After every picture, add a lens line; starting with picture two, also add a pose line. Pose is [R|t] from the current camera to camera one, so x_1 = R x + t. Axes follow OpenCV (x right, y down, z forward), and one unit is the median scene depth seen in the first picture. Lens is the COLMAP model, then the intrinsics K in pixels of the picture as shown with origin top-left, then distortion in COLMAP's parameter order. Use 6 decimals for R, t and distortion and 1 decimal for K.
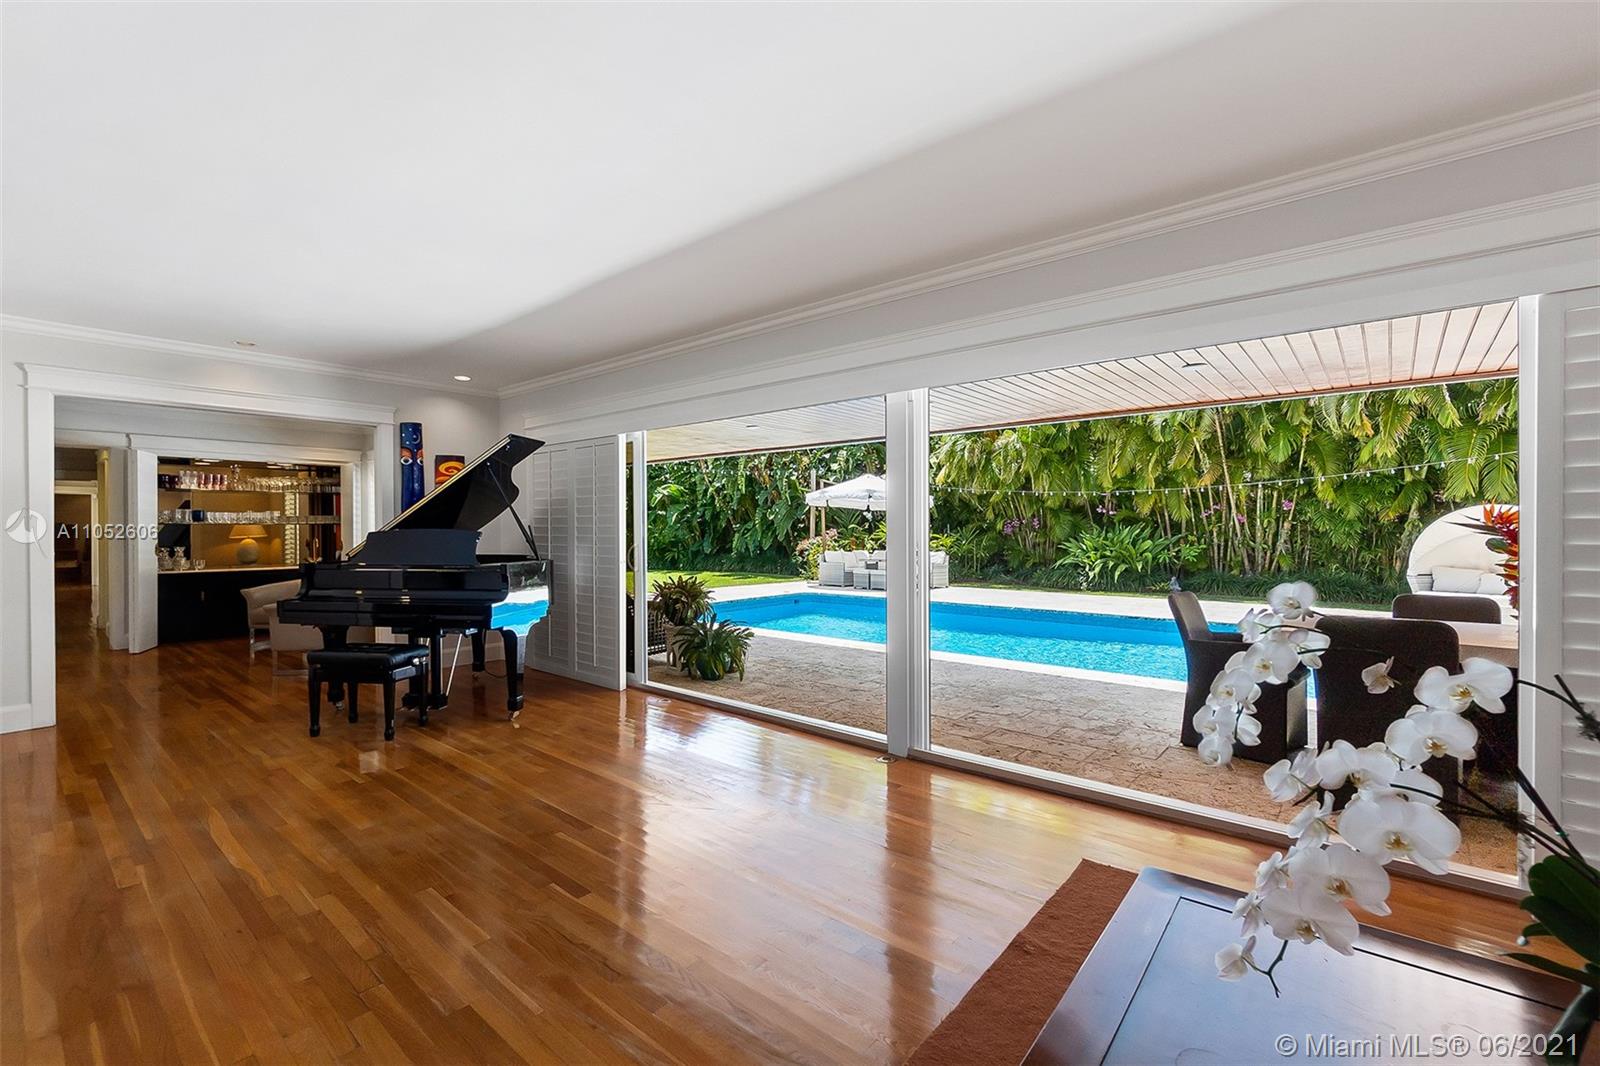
lens RADIAL K [[692.1, 0, 793.9], [0, 692.1, 533.2], [0, 0, 1]] dist [-0.003346, -0.000102]
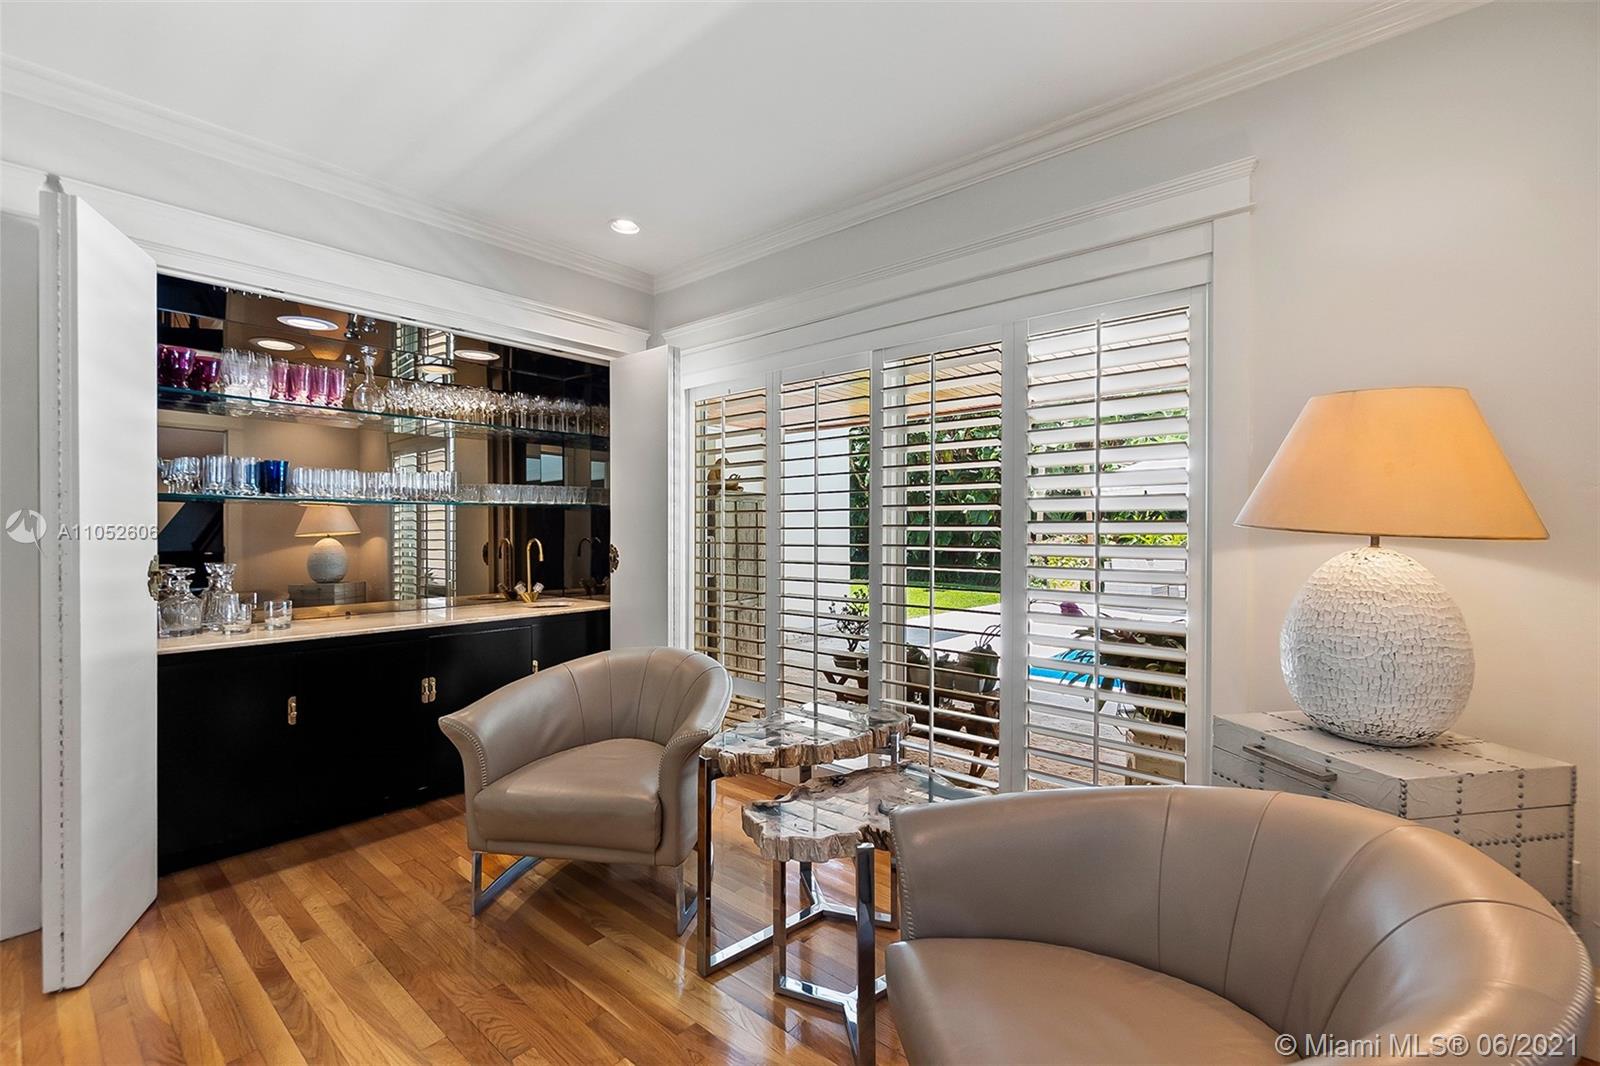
lens RADIAL K [[692.1, 0, 793.9], [0, 692.1, 533.2], [0, 0, 1]] dist [-0.003346, -0.000102]
pose [[0.999954, 0.003168, -0.009015, -0.595391], [-0.003160, 0.999995, 0.000878, 0.002873], [0.009018, -0.000849, 0.999959, 0.650856]]
